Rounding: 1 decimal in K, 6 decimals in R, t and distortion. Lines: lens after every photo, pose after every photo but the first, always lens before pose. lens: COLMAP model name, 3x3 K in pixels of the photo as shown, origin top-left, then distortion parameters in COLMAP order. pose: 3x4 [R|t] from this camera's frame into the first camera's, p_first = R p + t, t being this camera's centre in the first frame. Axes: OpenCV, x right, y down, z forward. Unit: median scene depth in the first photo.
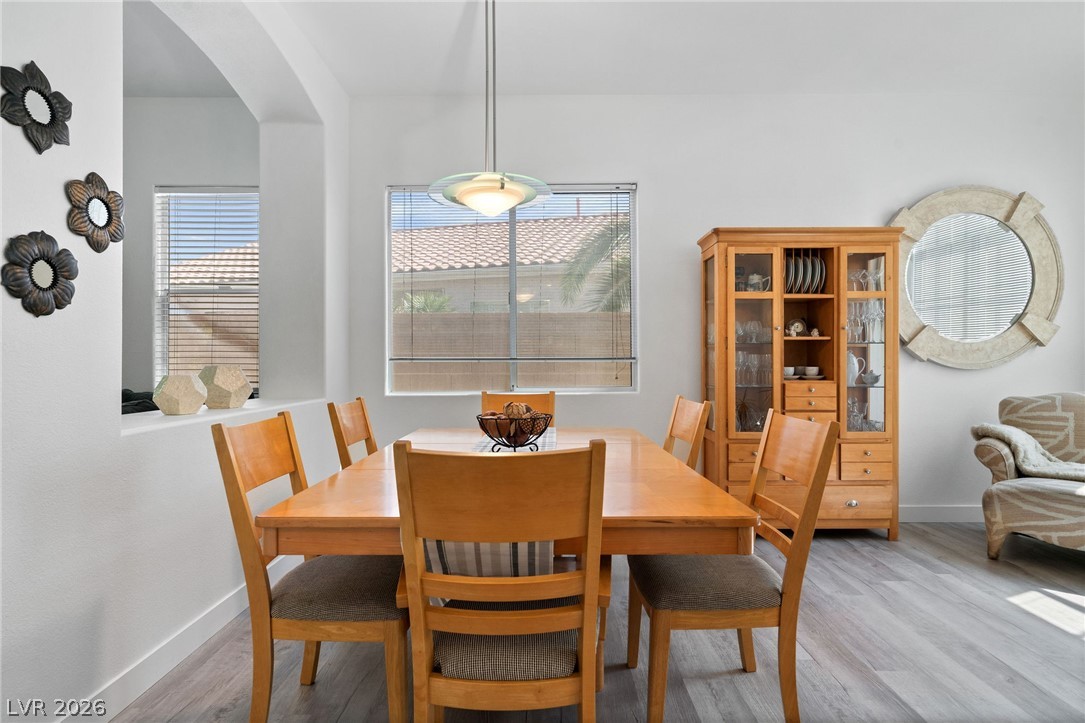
lens RADIAL K [[553.6, 0, 540.1], [0, 553.6, 360.3], [0, 0, 1]] dist [0.000005, 0.000567]
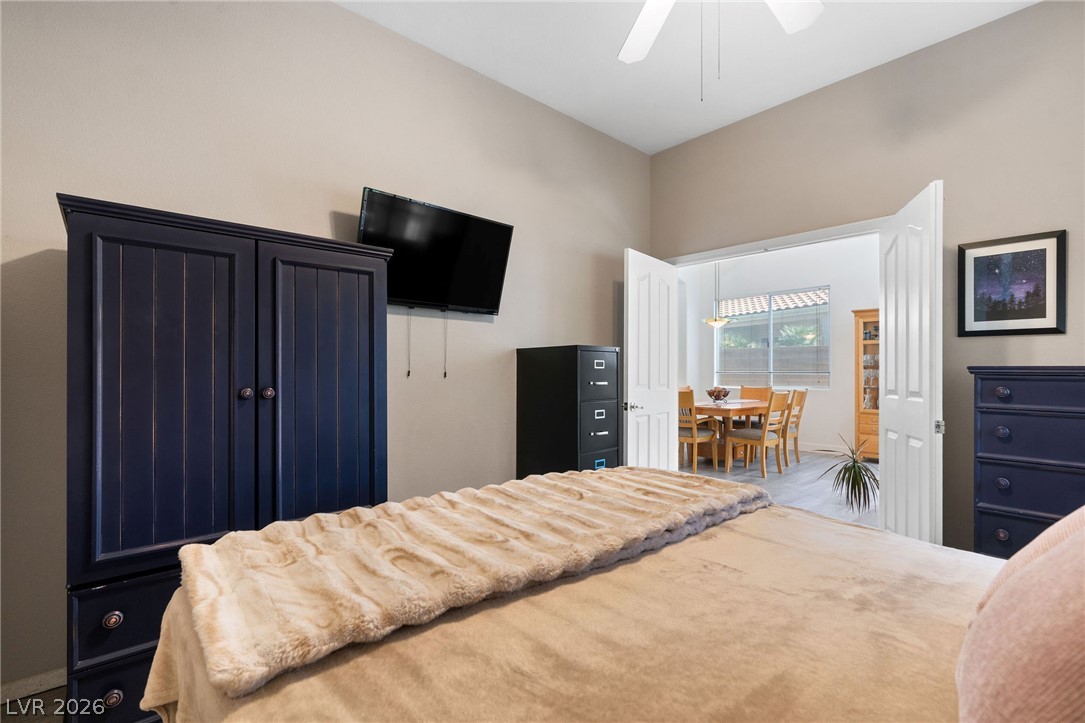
lens RADIAL K [[494.3, 0, 542.8], [0, 494.3, 368.9], [0, 0, 1]] dist [-0.002148, -0.000021]
pose [[0.671563, 0.004794, -0.740932, 1.785281], [0.002040, 0.999963, 0.008320, -0.071262], [0.740944, -0.007099, 0.671529, -2.166588]]
